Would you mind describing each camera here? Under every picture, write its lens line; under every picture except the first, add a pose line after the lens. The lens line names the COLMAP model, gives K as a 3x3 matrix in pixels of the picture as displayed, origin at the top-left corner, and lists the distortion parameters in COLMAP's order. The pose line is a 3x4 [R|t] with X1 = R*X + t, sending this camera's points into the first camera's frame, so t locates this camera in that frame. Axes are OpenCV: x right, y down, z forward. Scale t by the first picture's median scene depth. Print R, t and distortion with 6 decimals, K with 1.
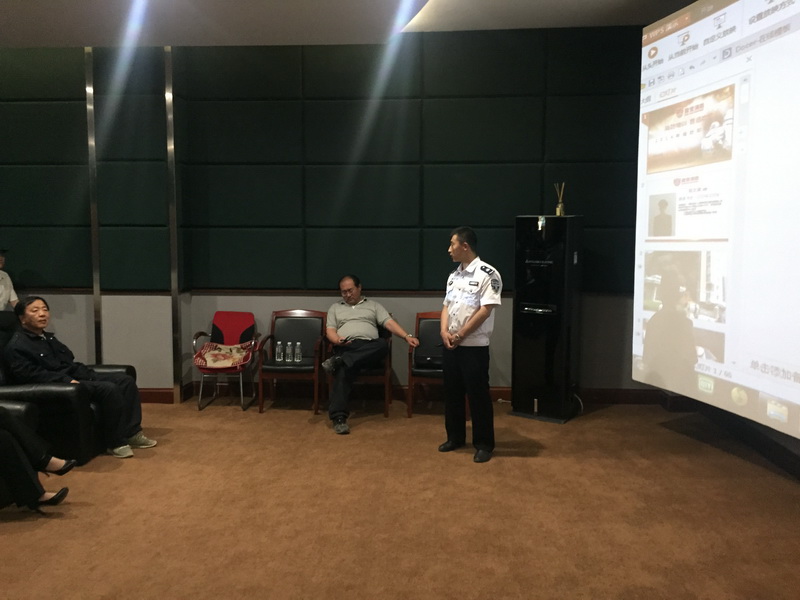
lens RADIAL K [[688.7, 0, 400.9], [0, 688.7, 296.4], [0, 0, 1]] dist [0.065367, -0.067247]
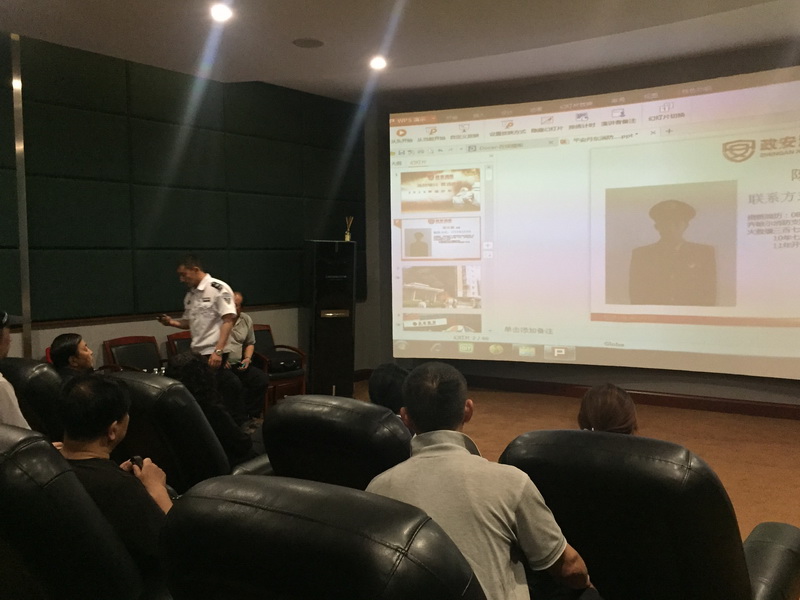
lens RADIAL K [[775.5, 0, 400.1], [0, 775.5, 294.5], [0, 0, 1]] dist [0.012913, 0.000000]
pose [[0.523648, -0.049633, 0.850488, -1.079832], [0.076155, 0.997032, 0.011296, -0.027029], [-0.848524, 0.058854, 0.525874, 0.159823]]
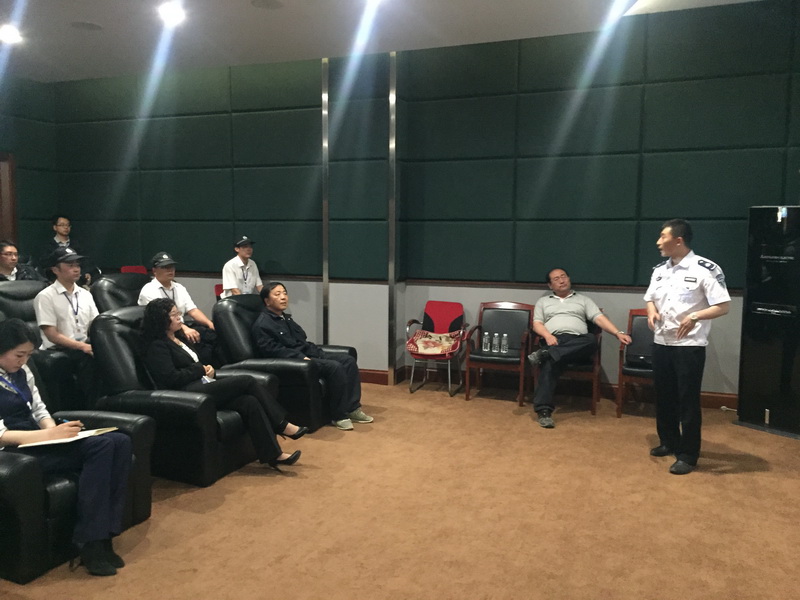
lens RADIAL K [[688.7, 0, 401.7], [0, 688.7, 295.7], [0, 0, 1]] dist [0.065367, -0.067247]
pose [[0.955779, 0.030015, -0.292552, 0.001290], [-0.027305, 0.999538, 0.013345, 0.001600], [0.292817, -0.004767, 0.956157, -0.019618]]
